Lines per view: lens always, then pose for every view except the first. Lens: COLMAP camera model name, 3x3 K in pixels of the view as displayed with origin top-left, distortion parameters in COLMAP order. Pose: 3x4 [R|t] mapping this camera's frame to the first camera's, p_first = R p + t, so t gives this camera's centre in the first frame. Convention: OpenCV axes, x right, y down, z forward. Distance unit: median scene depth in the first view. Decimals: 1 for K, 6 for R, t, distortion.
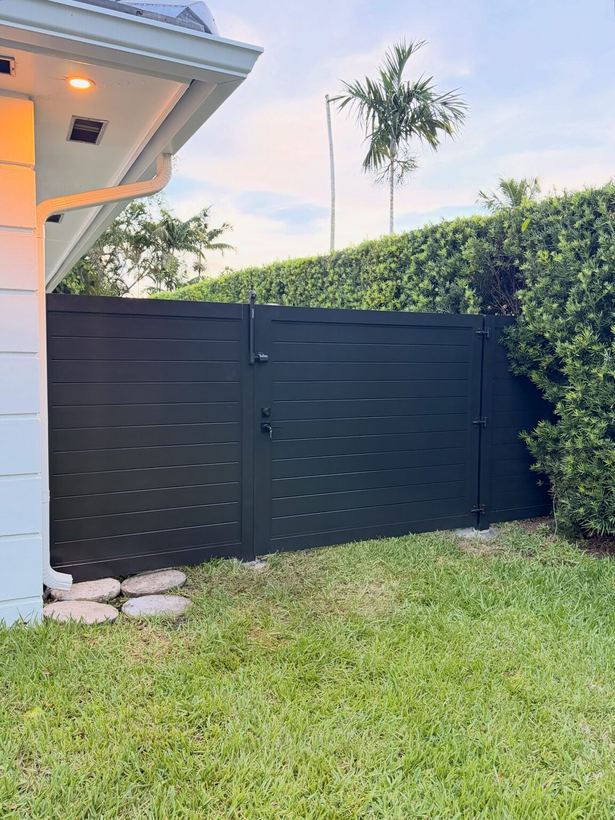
lens RADIAL K [[620.7, 0, 307.5], [0, 620.7, 410.0], [0, 0, 1]] dist [0.104347, -0.189253]
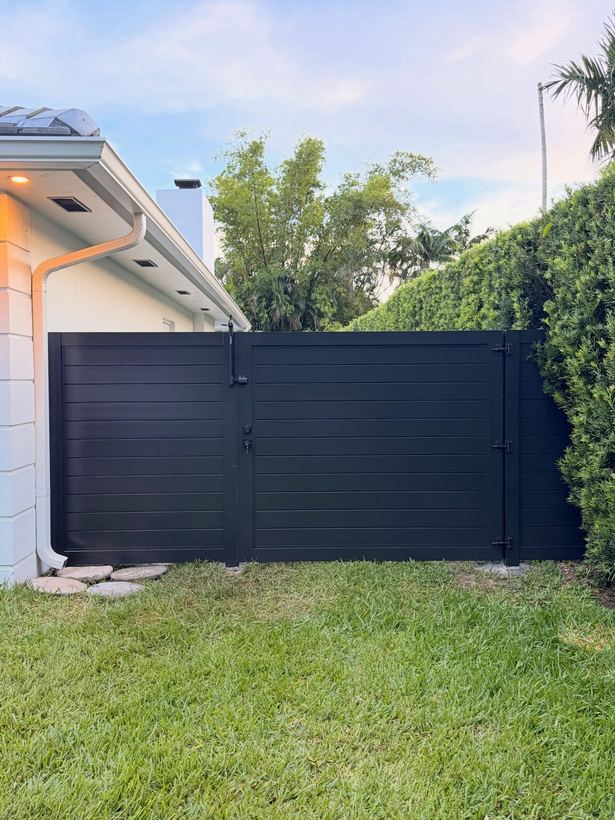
lens RADIAL K [[689.1, 0, 307.5], [0, 689.1, 410.0], [0, 0, 1]] dist [0.055987, -0.094349]
pose [[0.908720, 0.004365, -0.417384, 0.363617], [-0.020025, 0.999250, -0.033147, 0.004279], [0.416926, 0.038480, 0.908125, -0.033699]]
